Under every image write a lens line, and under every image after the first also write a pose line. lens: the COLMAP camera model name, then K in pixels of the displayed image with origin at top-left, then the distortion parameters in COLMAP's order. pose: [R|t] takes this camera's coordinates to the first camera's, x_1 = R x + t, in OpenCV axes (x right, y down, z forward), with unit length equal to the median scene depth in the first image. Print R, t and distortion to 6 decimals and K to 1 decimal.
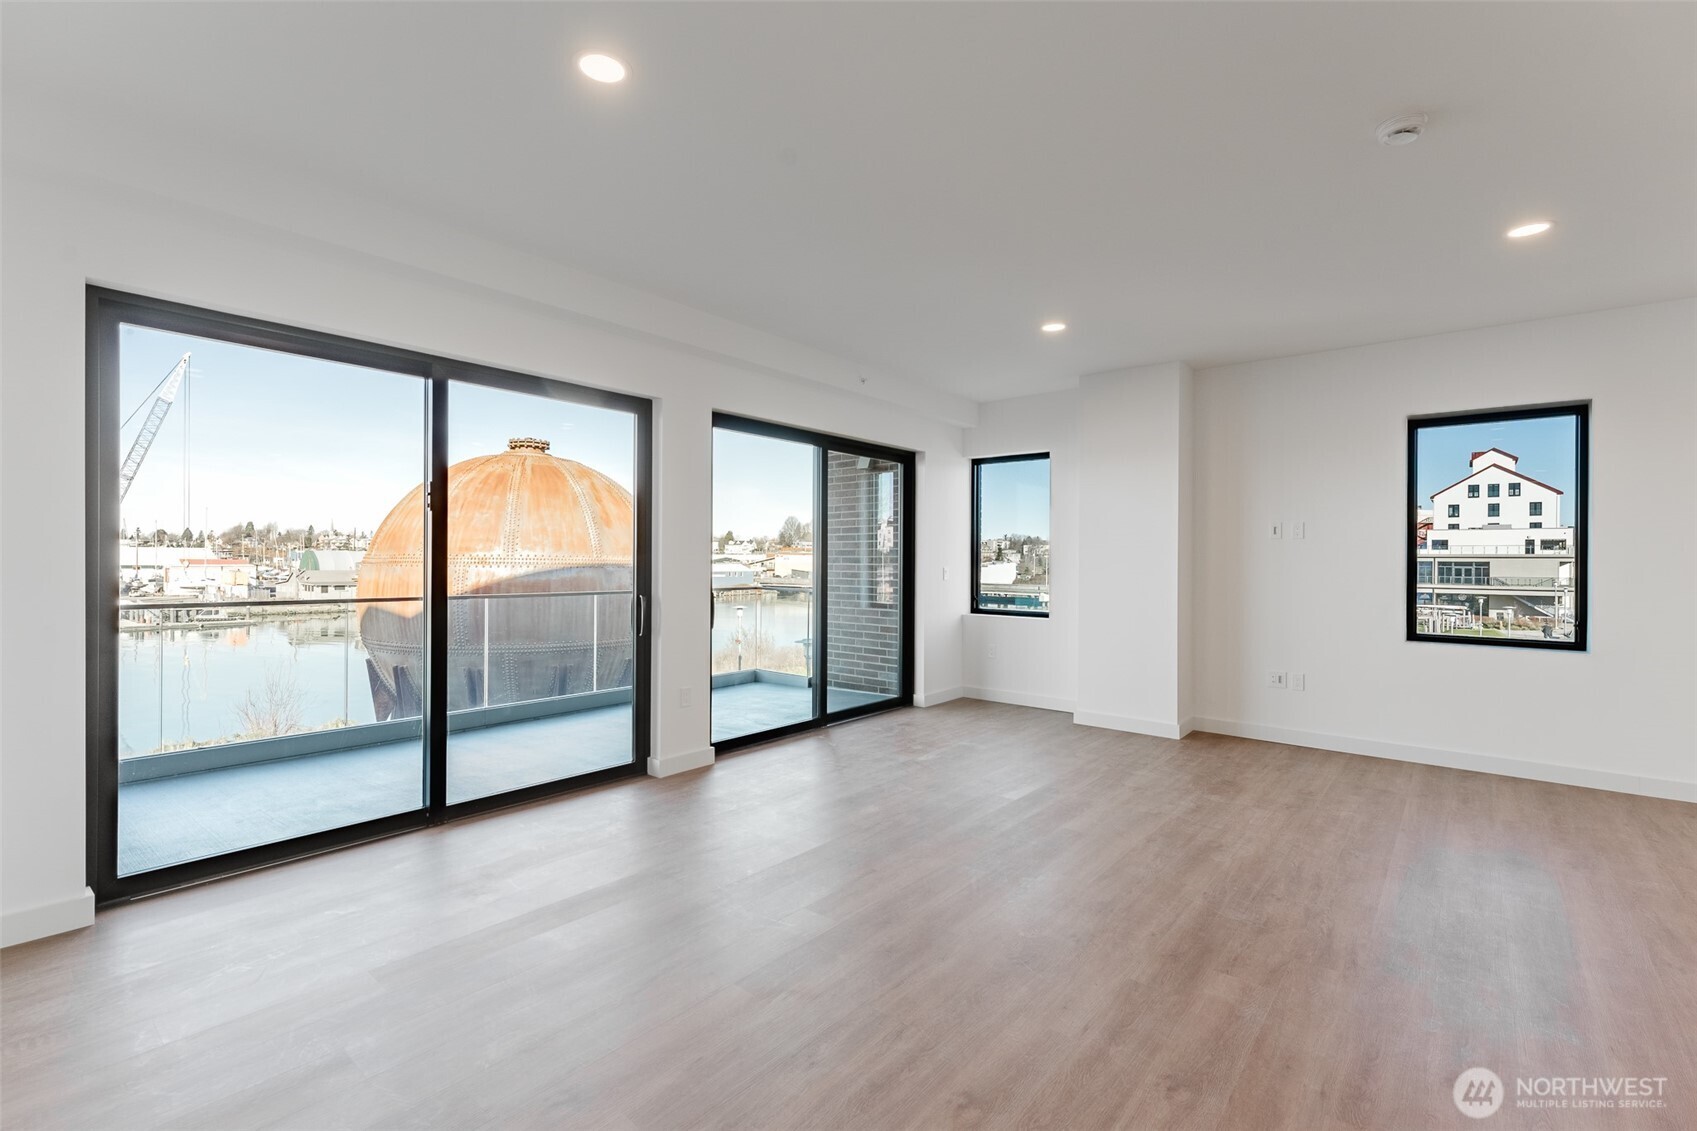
lens RADIAL K [[750.5, 0, 852.8], [0, 750.5, 561.9], [0, 0, 1]] dist [-0.000277, -0.000121]
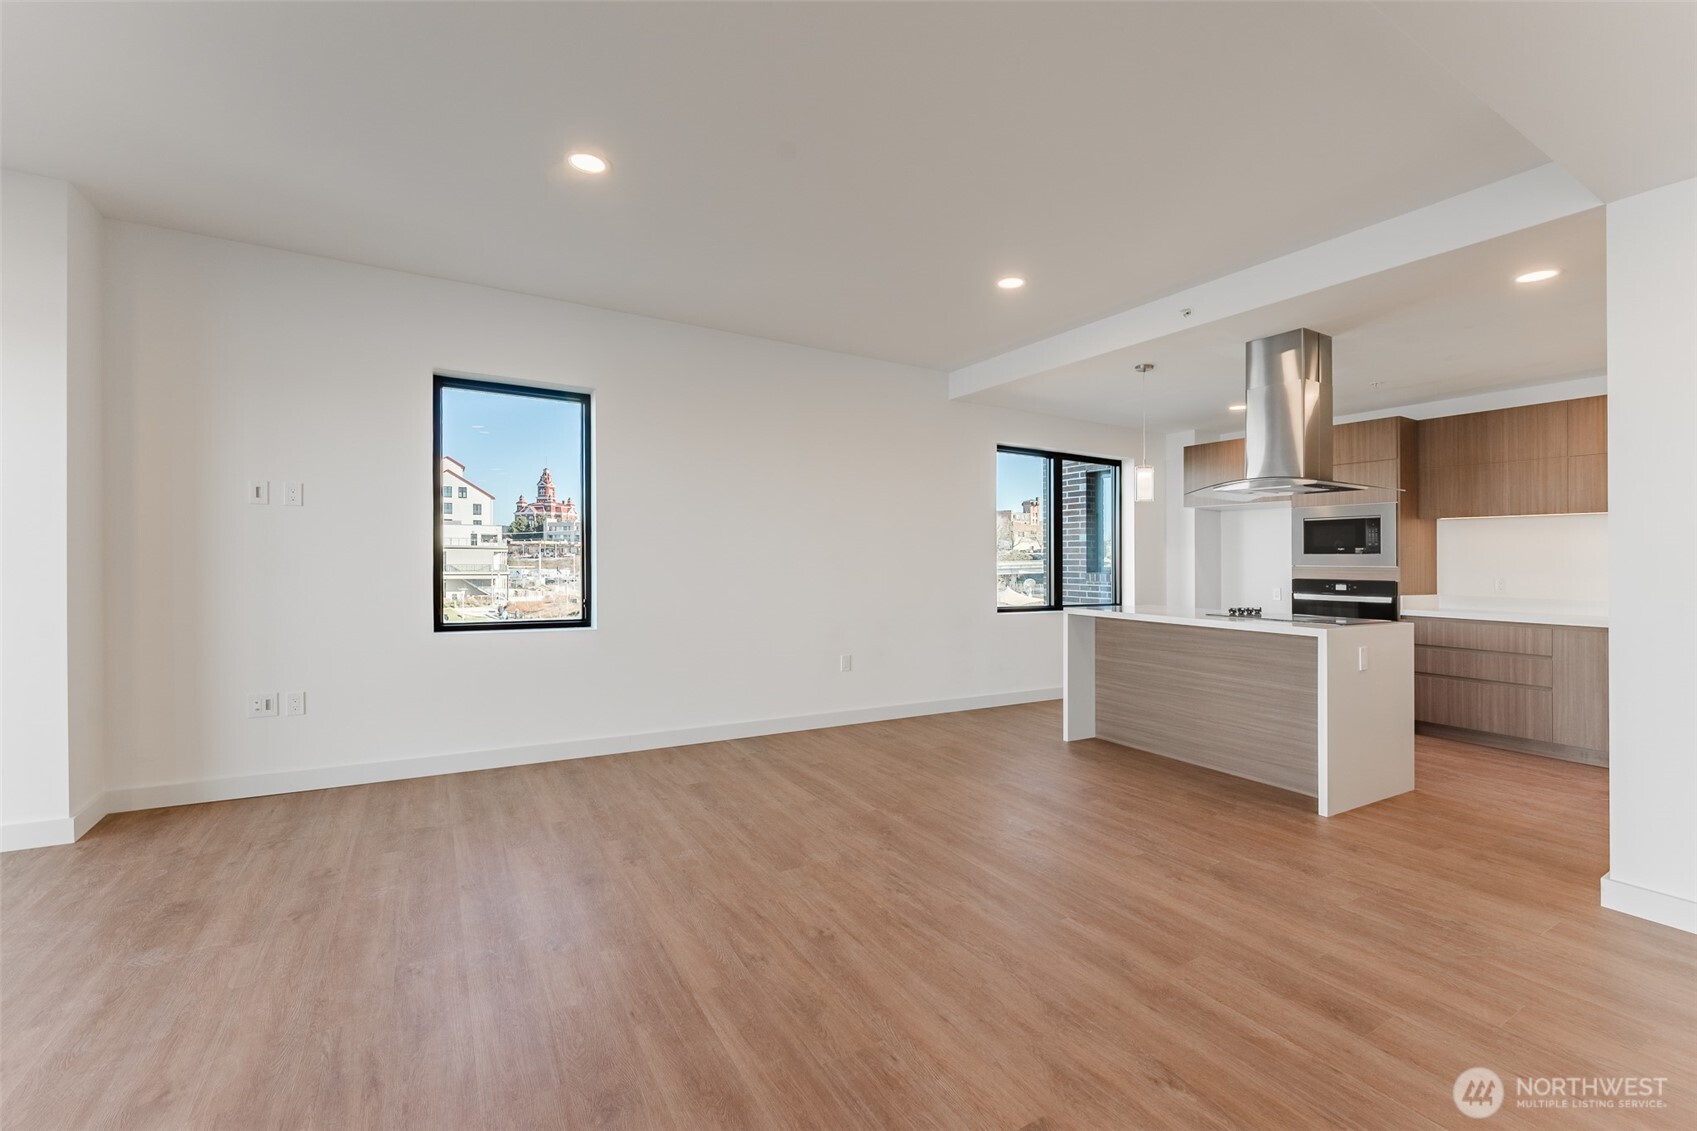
lens RADIAL K [[709.6, 0, 851.0], [0, 709.6, 571.2], [0, 0, 1]] dist [-0.004580, -0.000012]
pose [[0.336950, -0.016984, 0.941369, 0.011582], [-0.009706, 0.999722, 0.021510, 0.001062], [-0.941472, -0.016385, 0.336691, 0.023222]]
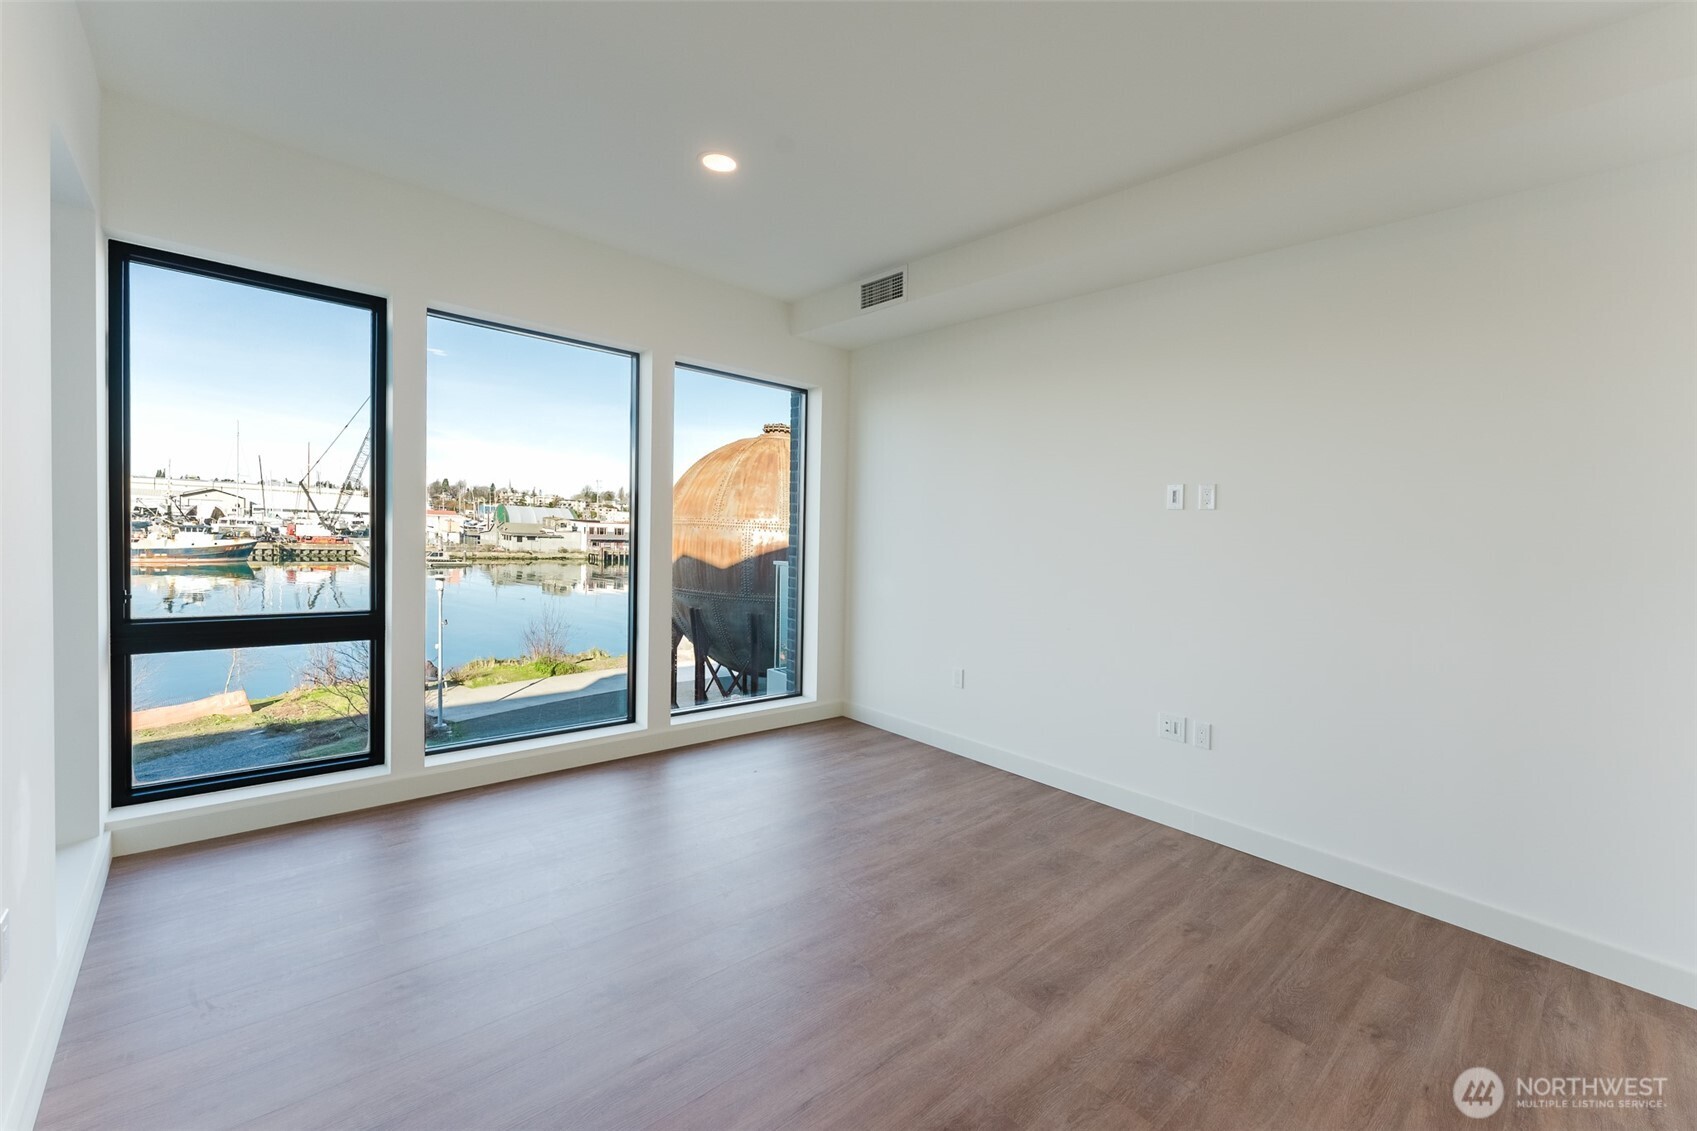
lens RADIAL K [[699.3, 0, 848.5], [0, 699.3, 565.5], [0, 0, 1]] dist [0.010845, 0.000157]
pose [[0.988052, 0.047202, -0.146715, -0.057589], [-0.039885, 0.997828, 0.052421, -0.000905], [0.148871, -0.045943, 0.987789, -0.032758]]
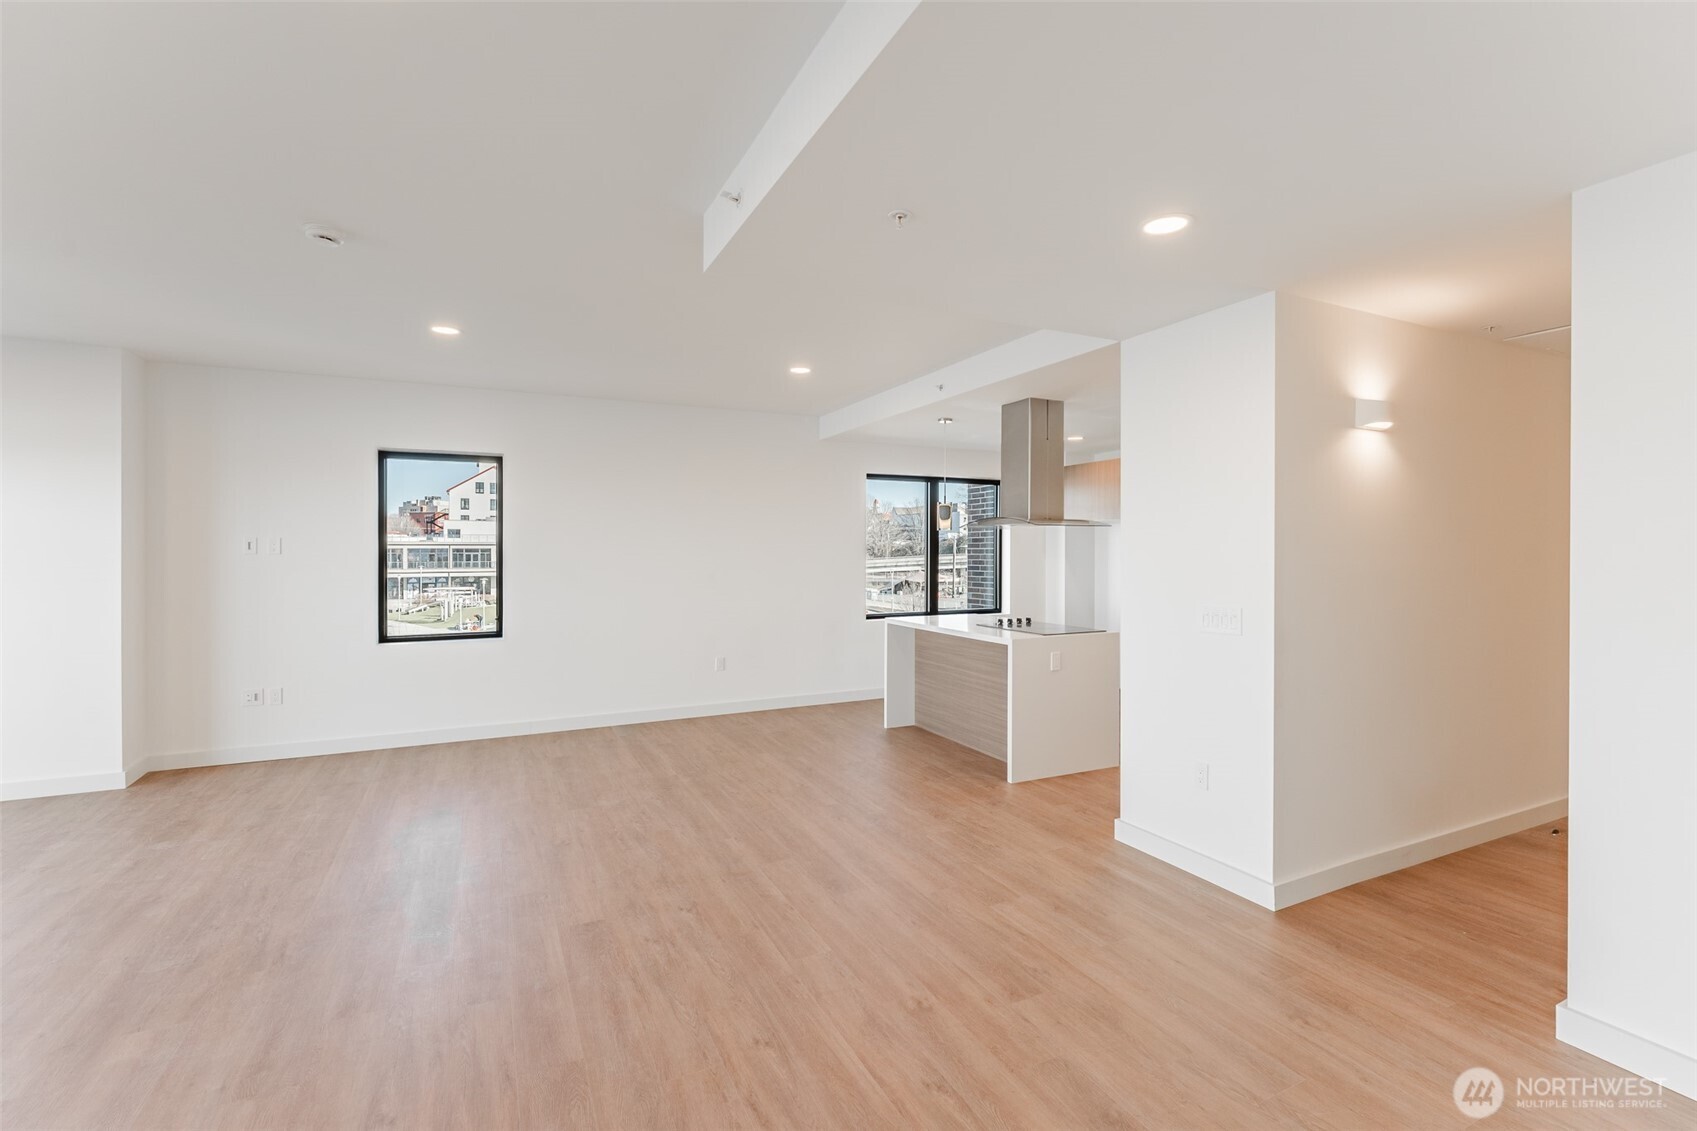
lens RADIAL K [[747.8, 0, 848.8], [0, 747.8, 551.3], [0, 0, 1]] dist [-0.000198, -0.000066]
pose [[0.411772, -0.010900, 0.911222, -0.000342], [0.006439, 0.999938, 0.009052, -0.003428], [-0.911264, 0.002140, 0.411817, -0.010205]]
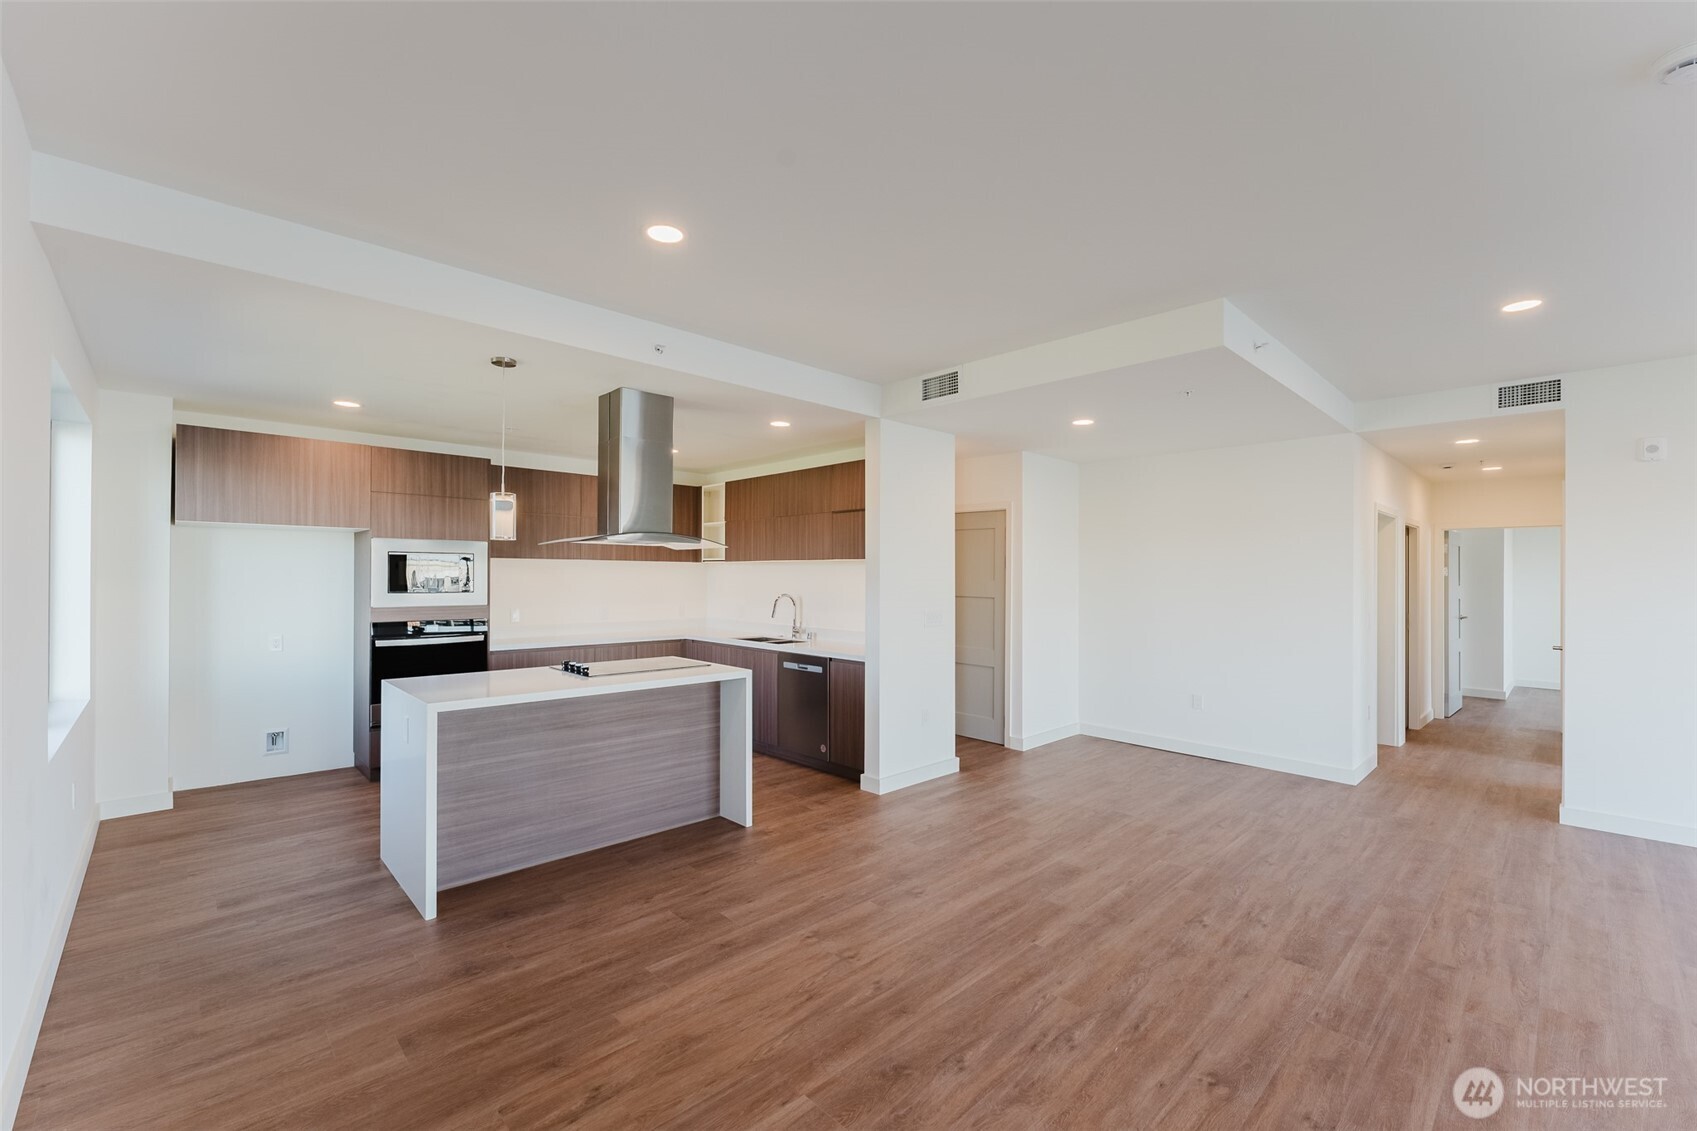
lens RADIAL K [[709.6, 0, 851.0], [0, 709.6, 571.2], [0, 0, 1]] dist [-0.004580, -0.000012]
pose [[-0.993596, -0.014203, 0.112093, 0.059961], [-0.014892, 0.999875, -0.005309, -0.002718], [-0.112003, -0.006945, -0.993684, 0.072553]]
